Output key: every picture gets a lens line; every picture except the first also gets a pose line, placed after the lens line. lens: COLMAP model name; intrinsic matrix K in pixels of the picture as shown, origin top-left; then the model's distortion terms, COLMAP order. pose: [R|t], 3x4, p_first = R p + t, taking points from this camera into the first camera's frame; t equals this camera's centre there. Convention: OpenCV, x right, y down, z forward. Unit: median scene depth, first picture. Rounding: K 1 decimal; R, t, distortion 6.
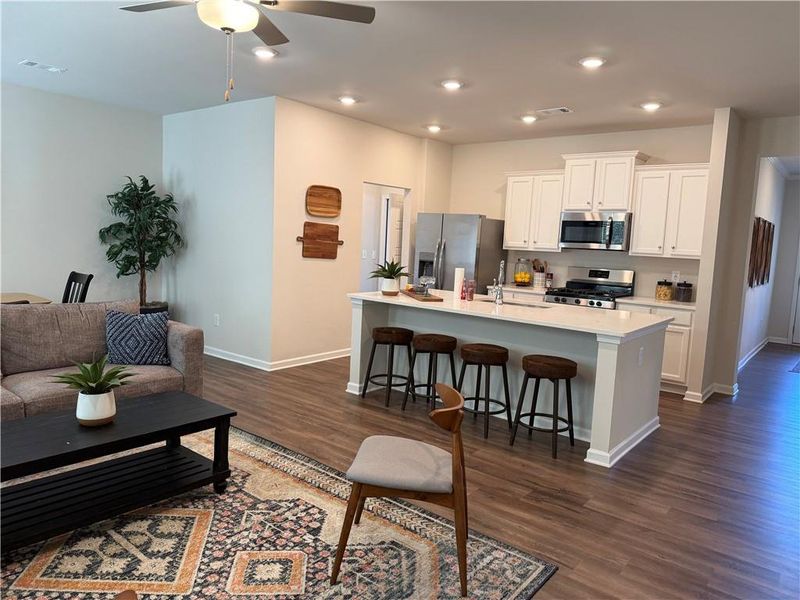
lens RADIAL K [[563.1, 0, 407.9], [0, 563.1, 300.4], [0, 0, 1]] dist [0.049331, -0.053003]
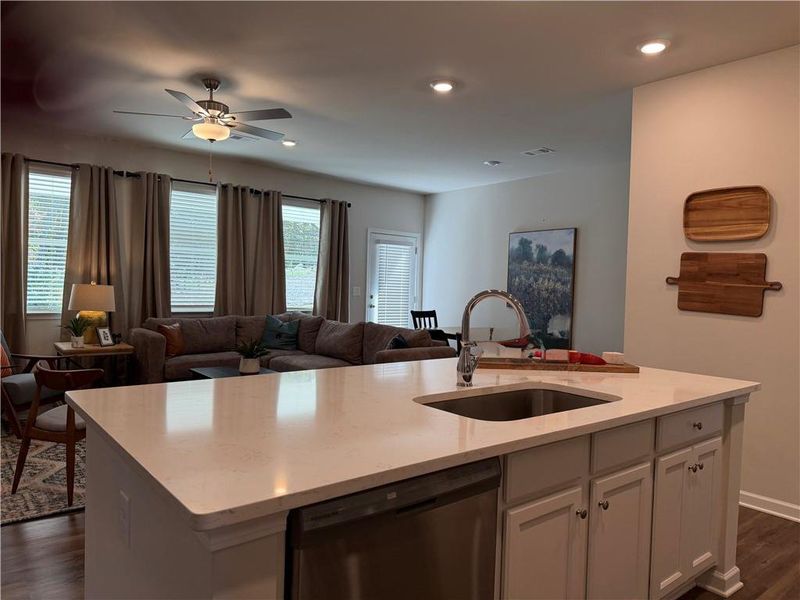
lens RADIAL K [[563.1, 0, 397.5], [0, 563.1, 306.2], [0, 0, 1]] dist [0.049331, -0.053003]
pose [[-0.222449, -0.016567, -0.974804, 0.563793], [-0.147427, 0.988930, 0.016836, -0.051275], [0.963733, 0.147457, -0.222429, 0.949540]]
